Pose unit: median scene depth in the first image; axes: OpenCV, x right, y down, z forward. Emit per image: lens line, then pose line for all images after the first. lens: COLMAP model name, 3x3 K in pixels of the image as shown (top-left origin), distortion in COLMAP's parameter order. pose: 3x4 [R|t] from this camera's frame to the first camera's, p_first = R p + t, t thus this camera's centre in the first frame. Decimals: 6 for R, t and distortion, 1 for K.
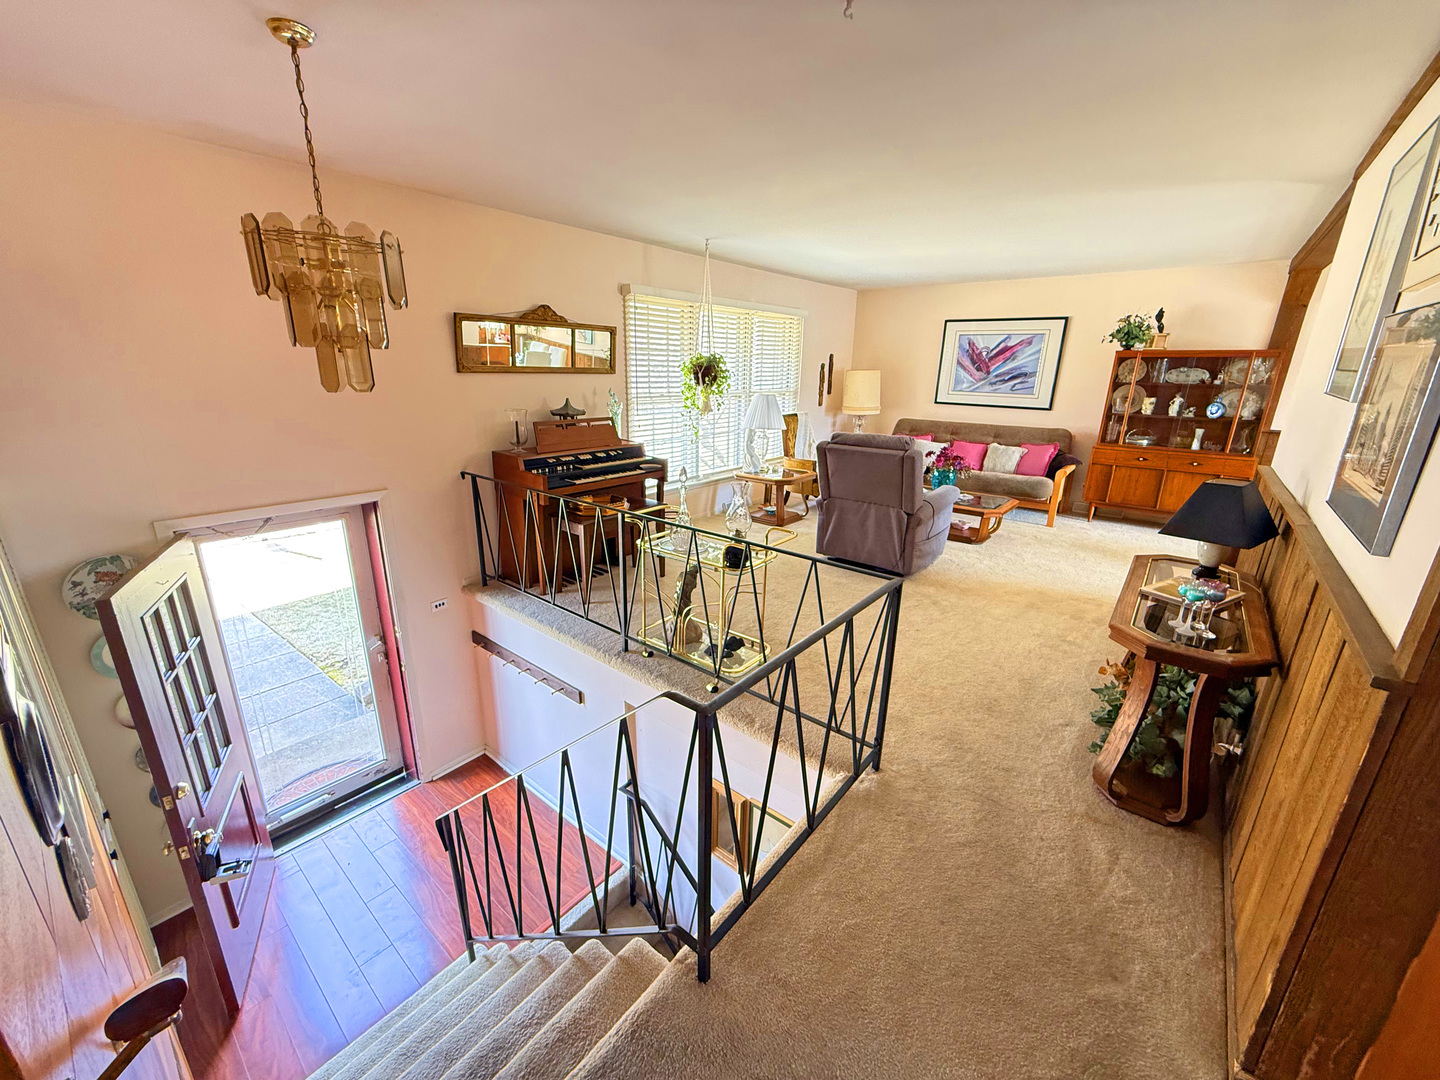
lens RADIAL K [[572.0, 0, 711.7], [0, 572.0, 535.5], [0, 0, 1]] dist [-0.001196, -0.000495]
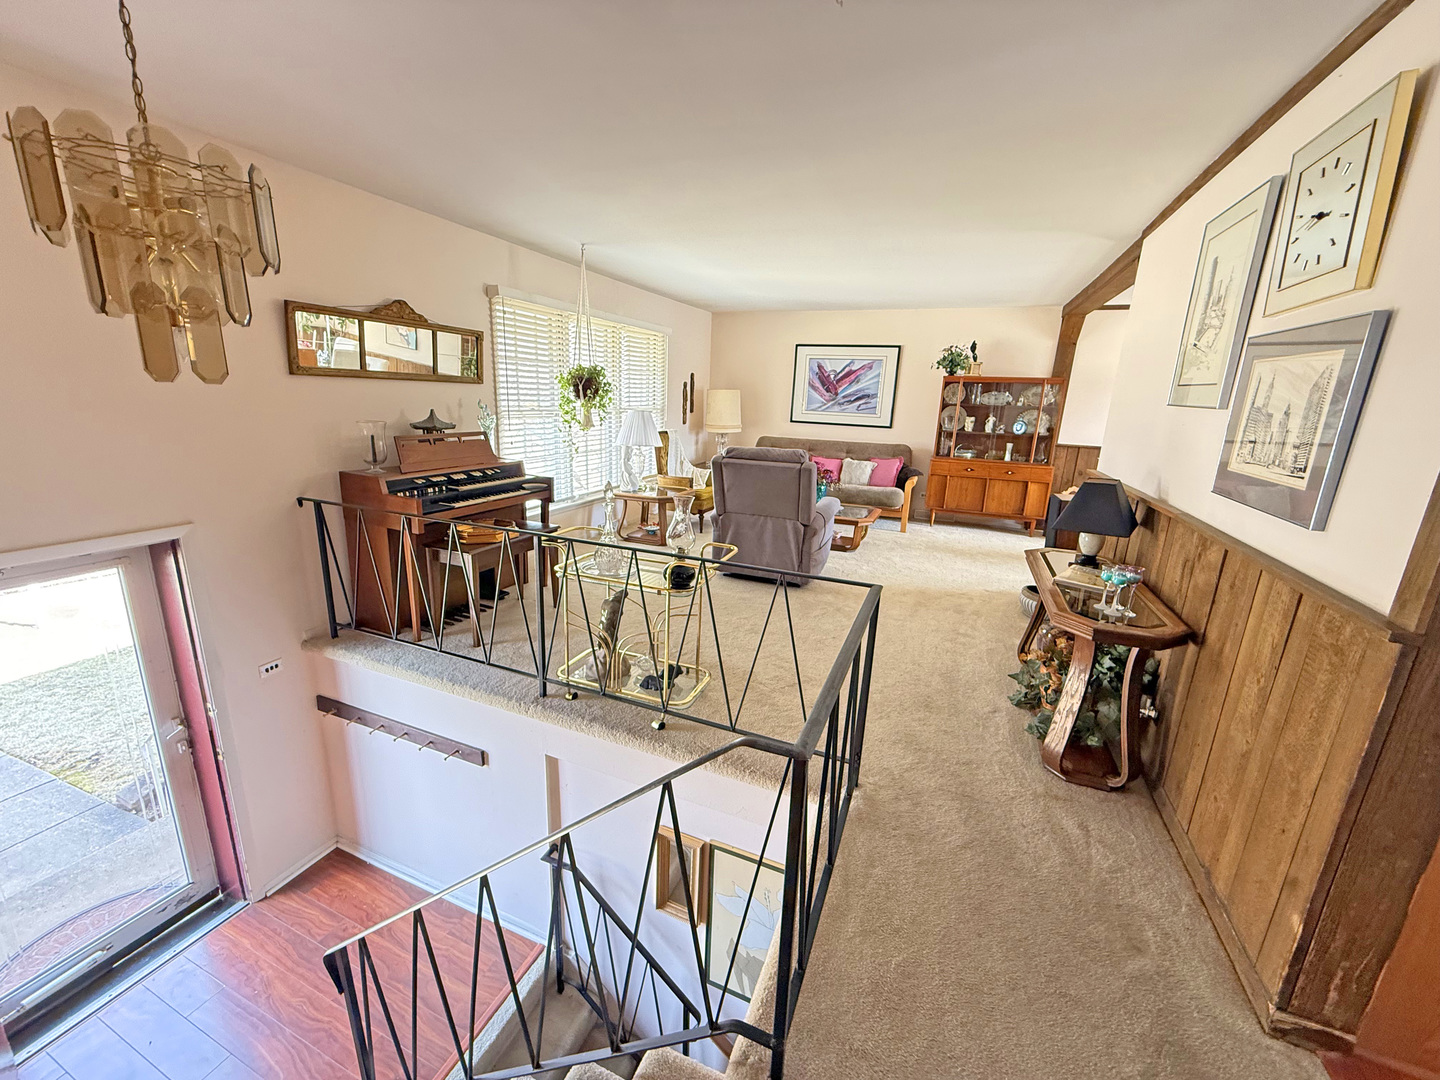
lens RADIAL K [[572.0, 0, 711.7], [0, 572.0, 535.5], [0, 0, 1]] dist [-0.001196, -0.000495]
pose [[0.956989, -0.050861, 0.285632, -0.108799], [0.061874, 0.997643, -0.029659, 0.000897], [-0.283451, 0.046057, 0.957880, 0.067699]]
